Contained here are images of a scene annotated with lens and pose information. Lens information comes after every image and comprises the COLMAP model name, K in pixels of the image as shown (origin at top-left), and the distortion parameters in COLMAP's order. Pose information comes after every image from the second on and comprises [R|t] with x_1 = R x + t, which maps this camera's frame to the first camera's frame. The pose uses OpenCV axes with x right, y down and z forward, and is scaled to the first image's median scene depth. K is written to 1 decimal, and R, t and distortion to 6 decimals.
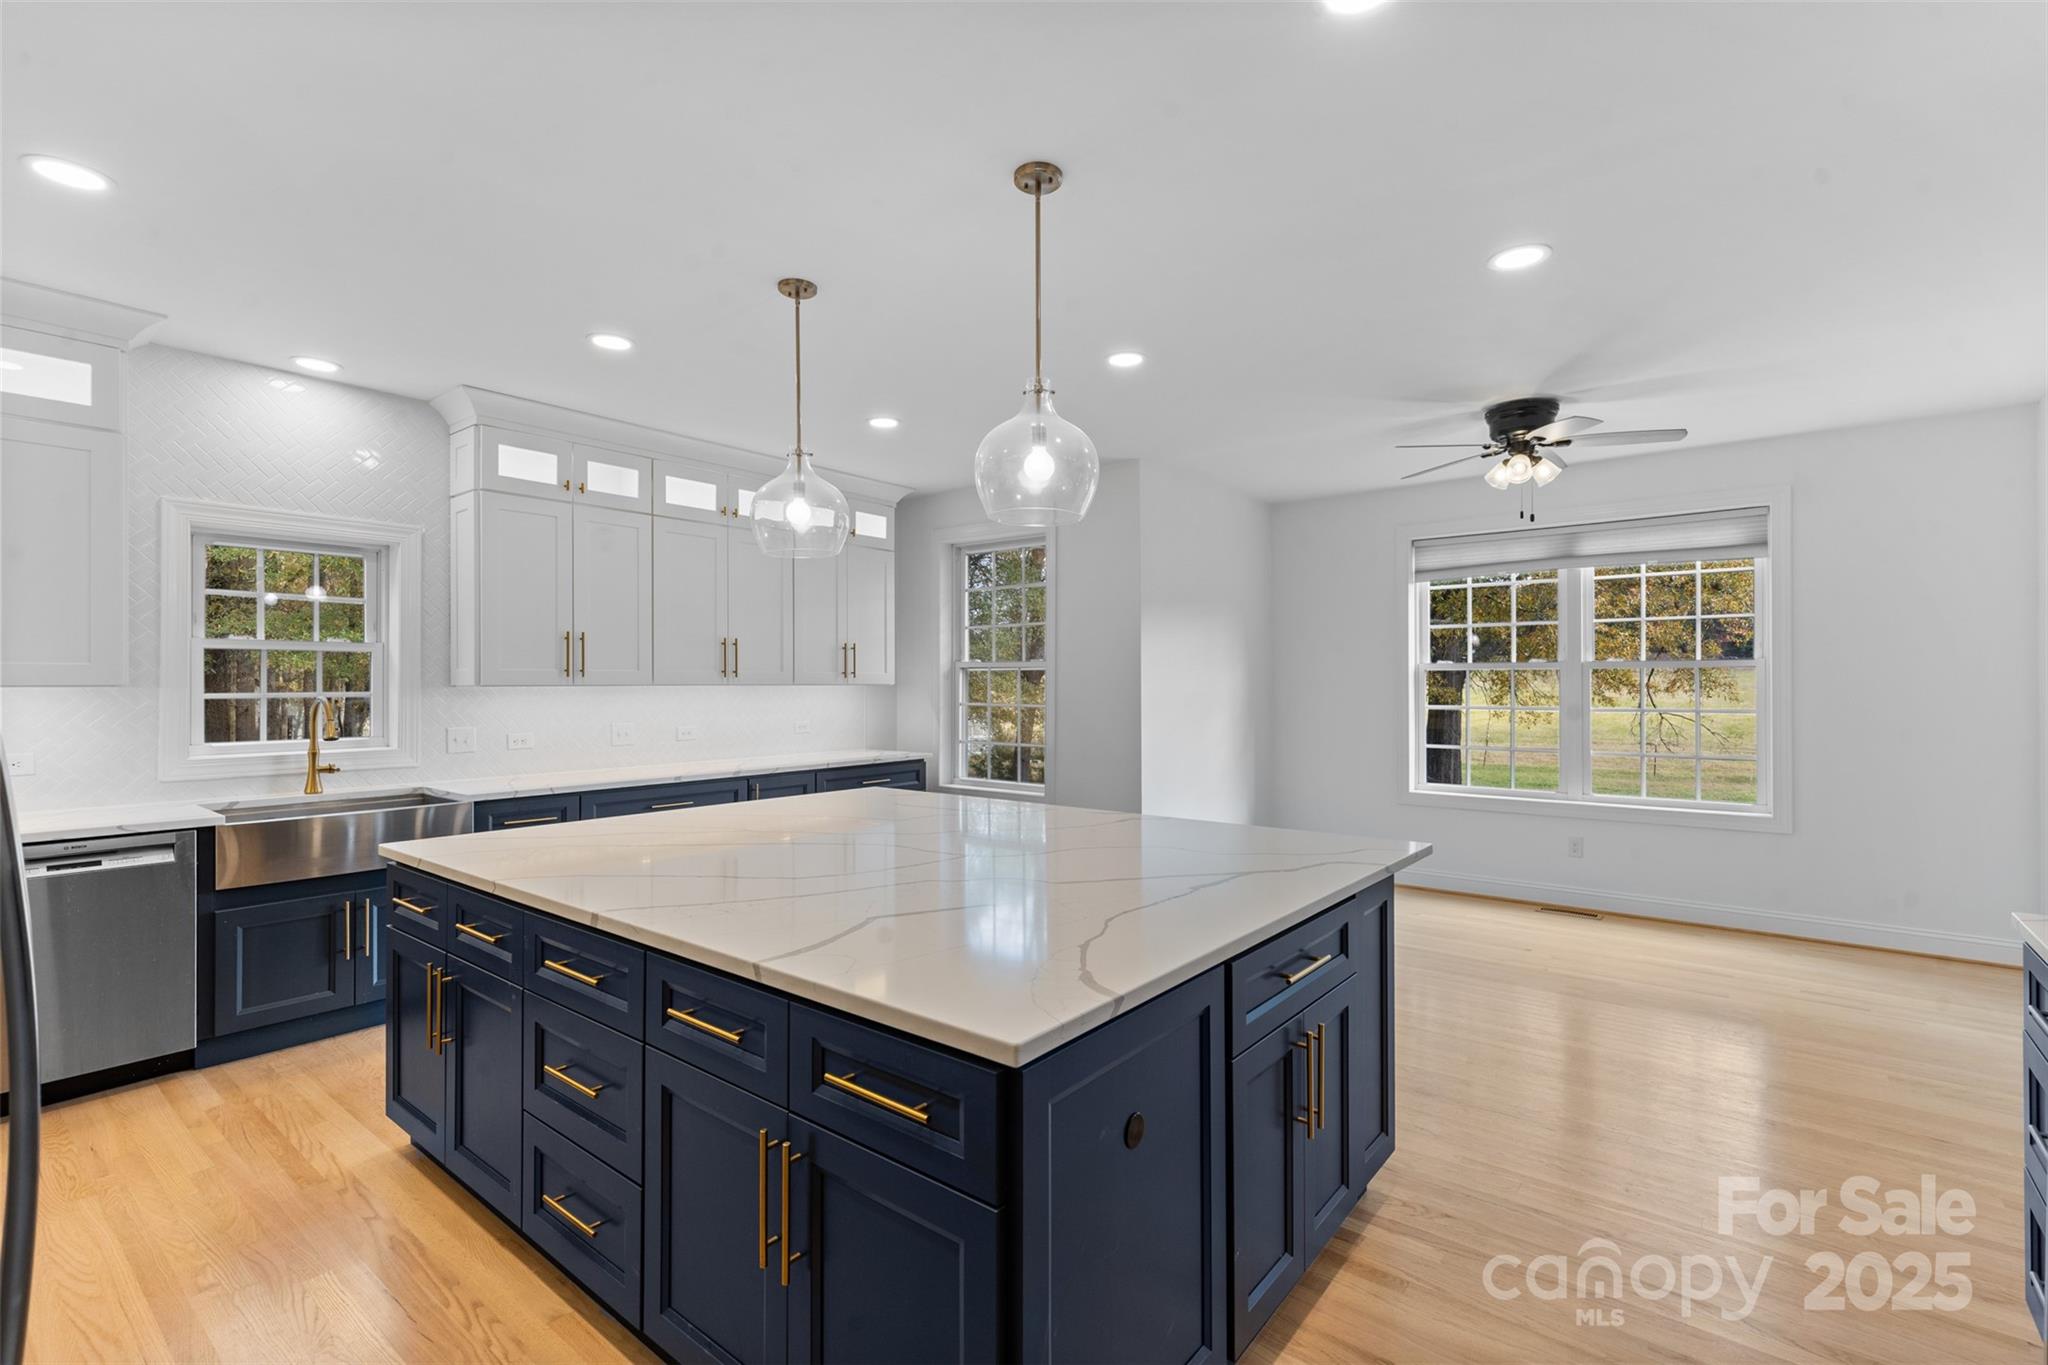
lens RADIAL K [[925.1, 0, 1022.5], [0, 925.1, 671.9], [0, 0, 1]] dist [0.011763, -0.000214]
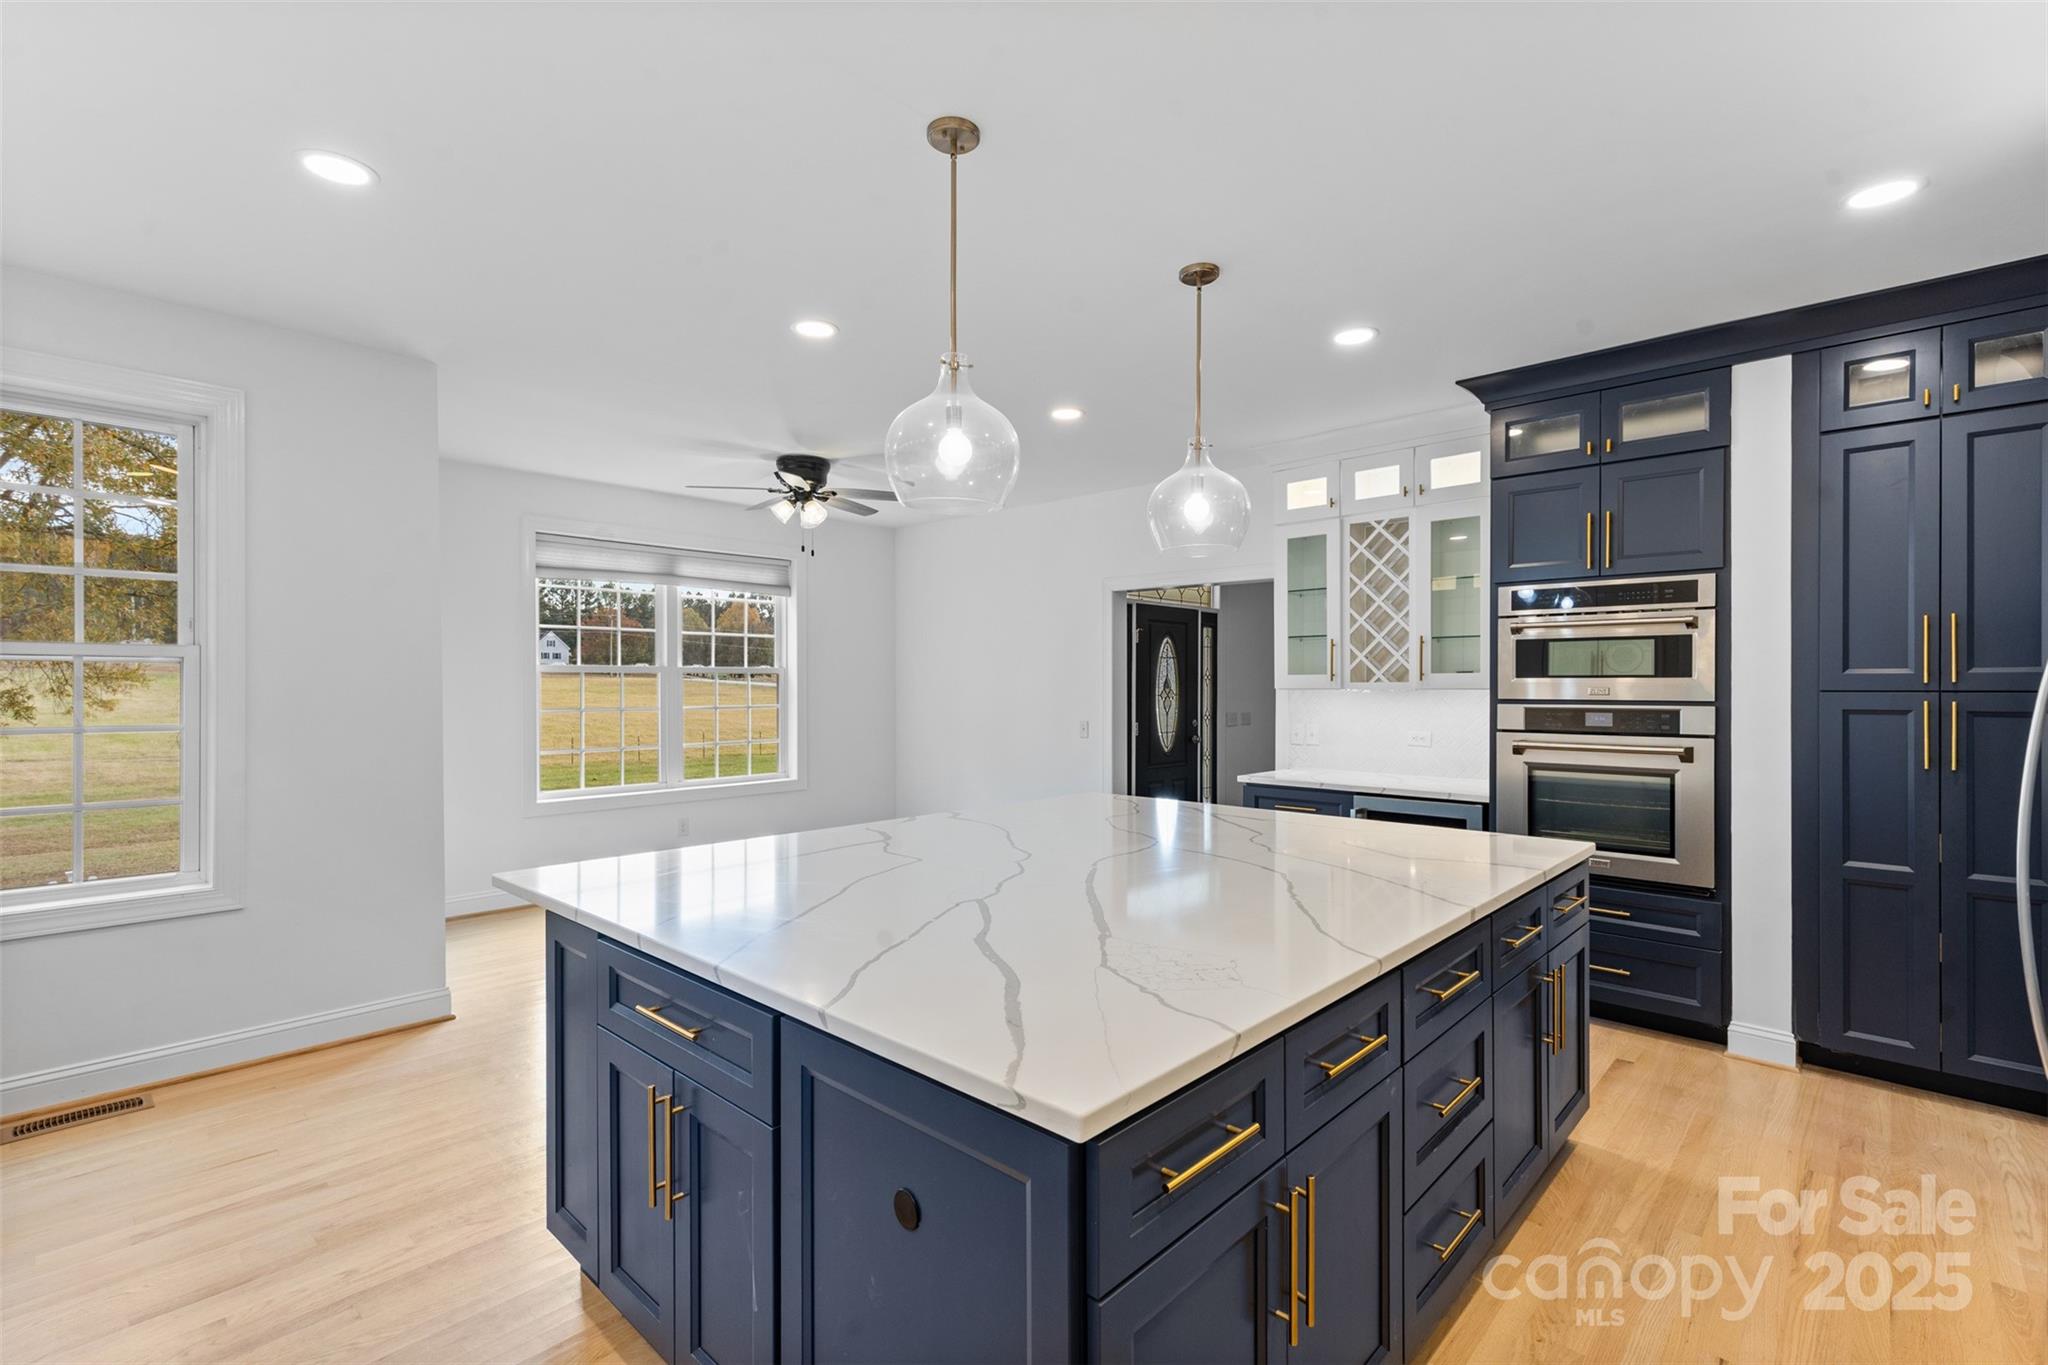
lens RADIAL K [[927.9, 0, 1029.0], [0, 927.9, 687.8], [0, 0, 1]] dist [-0.001991, -0.000169]
pose [[0.071317, -0.003677, 0.997447, -0.675802], [-0.011250, 0.999927, 0.004491, 0.005216], [-0.997390, -0.011542, 0.071271, 0.627337]]
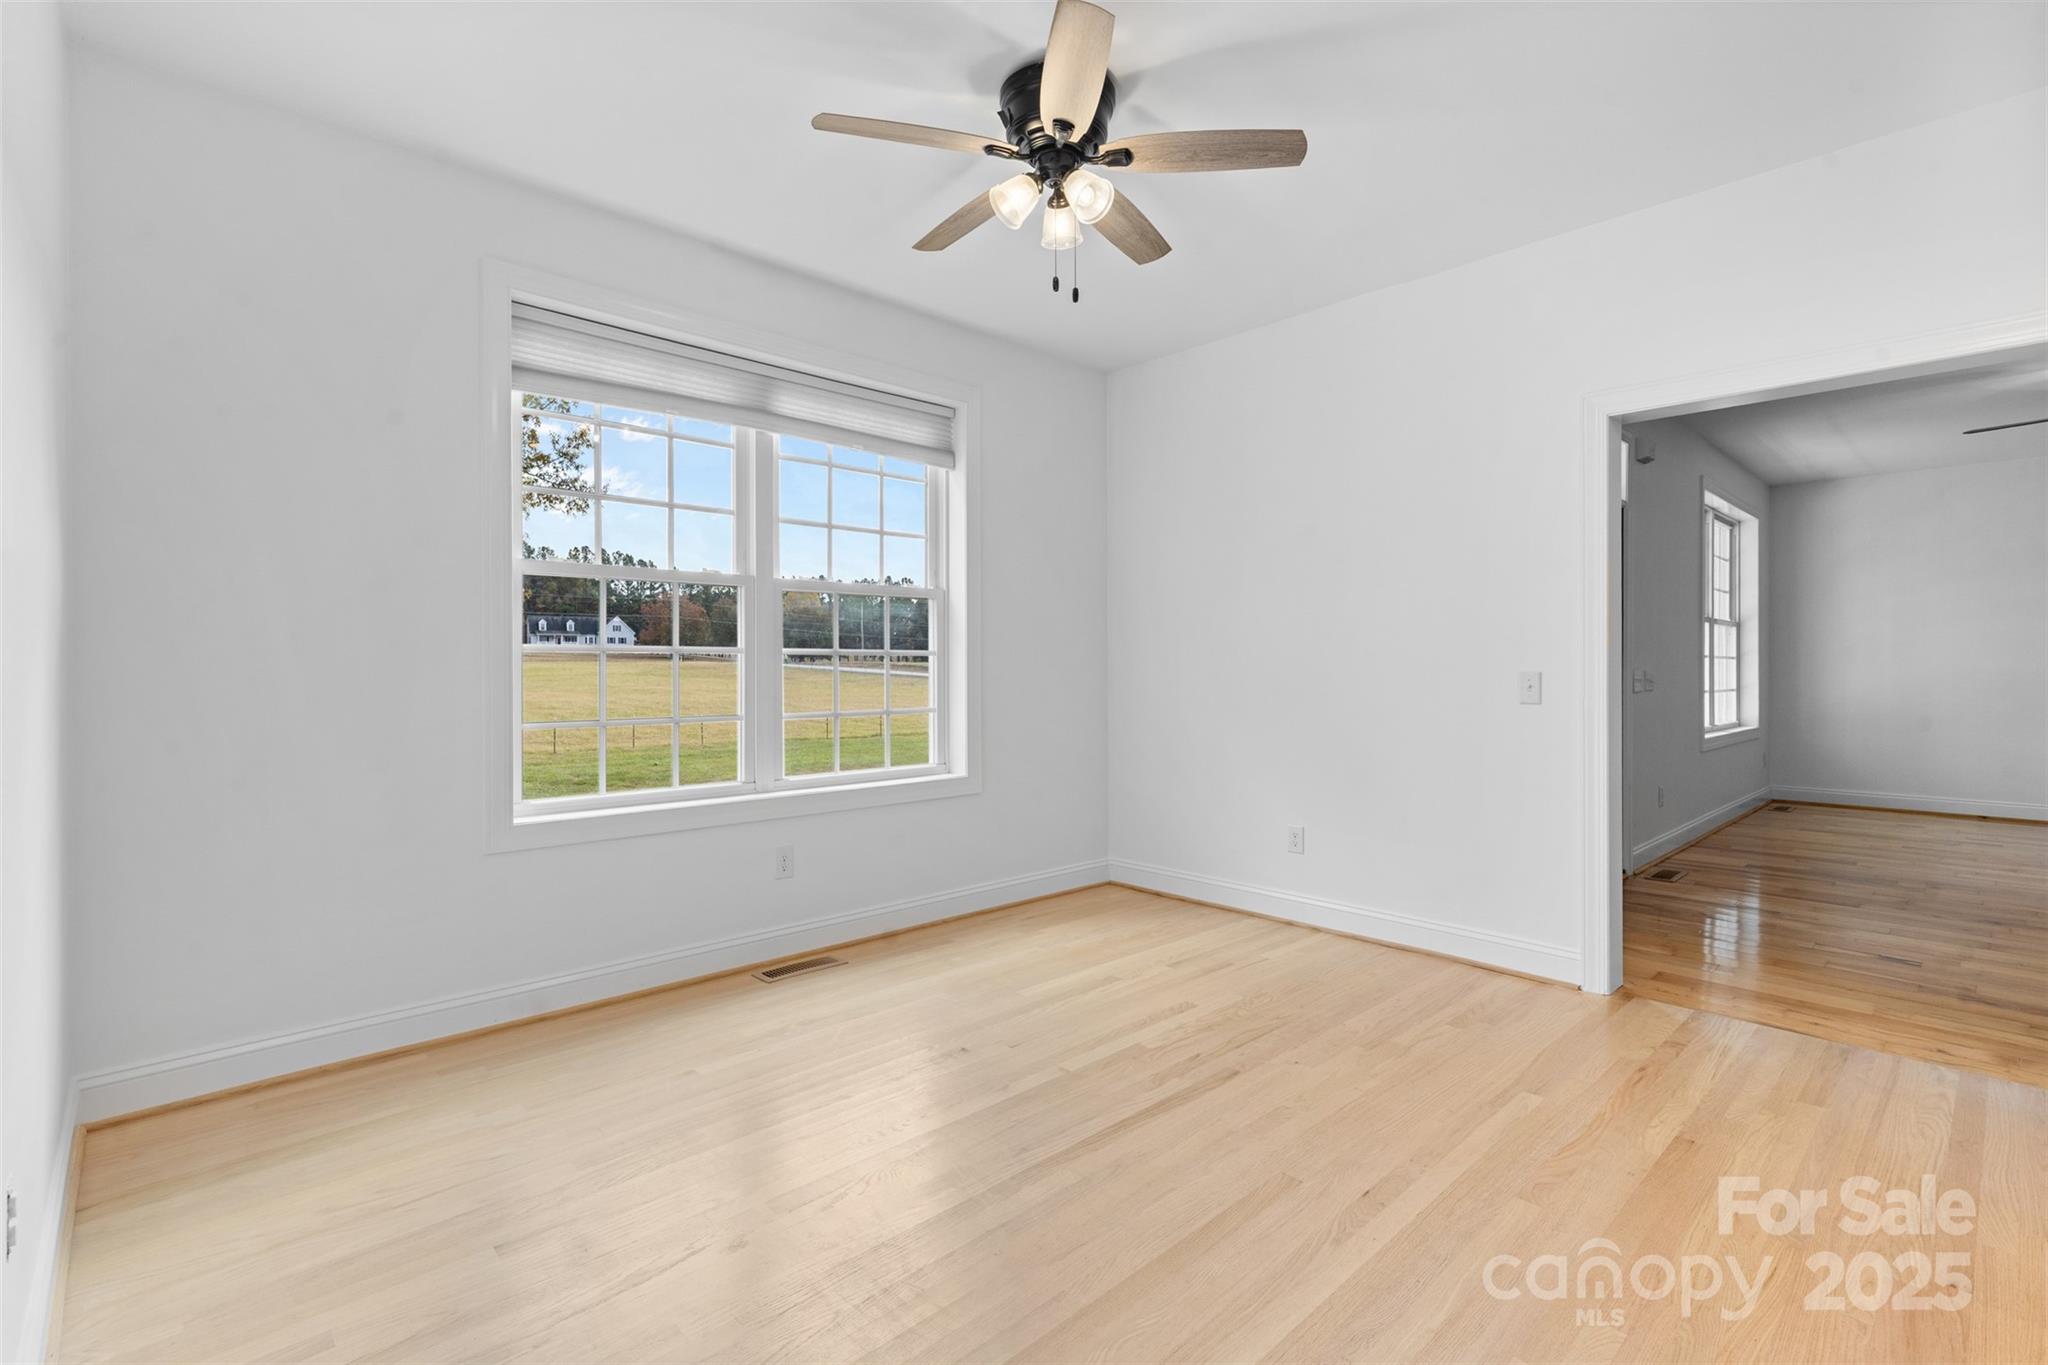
lens RADIAL K [[925.1, 0, 1022.5], [0, 925.1, 671.9], [0, 0, 1]] dist [0.011763, -0.000214]
pose [[0.135917, -0.001293, 0.990719, -0.023855], [-0.011458, 0.999930, 0.002877, 0.066345], [-0.990654, -0.011743, 0.135893, 0.961599]]
